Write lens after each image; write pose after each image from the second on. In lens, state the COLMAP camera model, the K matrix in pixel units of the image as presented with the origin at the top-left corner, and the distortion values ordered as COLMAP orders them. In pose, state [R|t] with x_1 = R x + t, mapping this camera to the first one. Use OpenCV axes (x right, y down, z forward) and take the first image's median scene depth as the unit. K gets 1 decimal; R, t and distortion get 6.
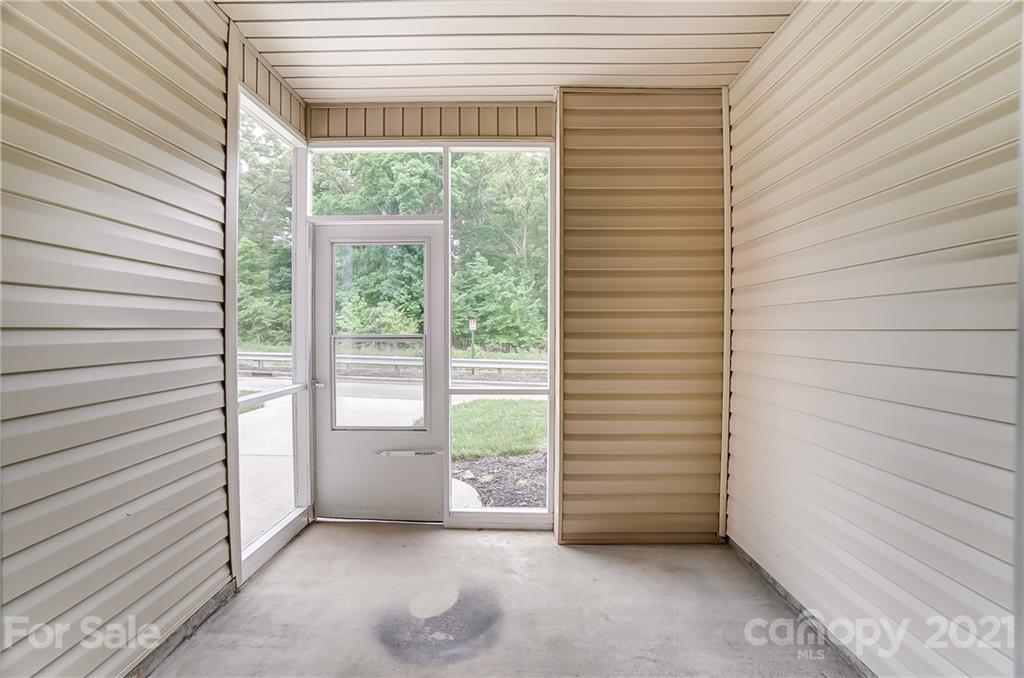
lens RADIAL K [[459.9, 0, 505.3], [0, 459.9, 332.4], [0, 0, 1]] dist [-0.058269, 0.021739]
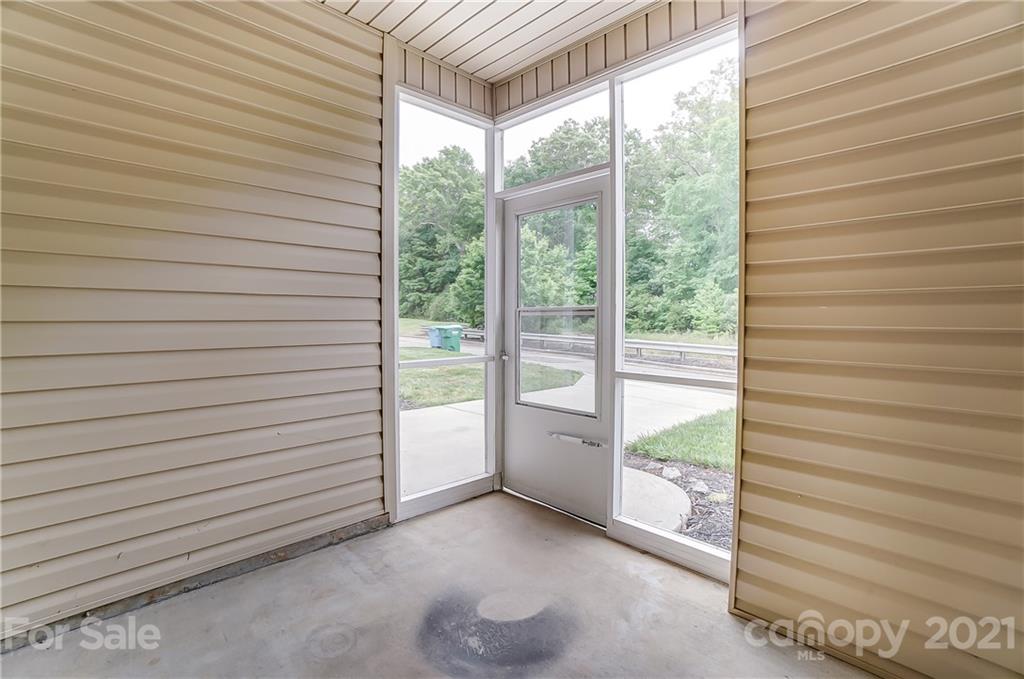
lens RADIAL K [[459.9, 0, 505.3], [0, 459.9, 332.9], [0, 0, 1]] dist [-0.058269, 0.021739]
pose [[0.701098, 0.019070, -0.712810, 0.326781], [-0.004227, 0.999736, 0.022588, 0.036859], [0.713052, -0.012824, 0.700994, 0.285780]]
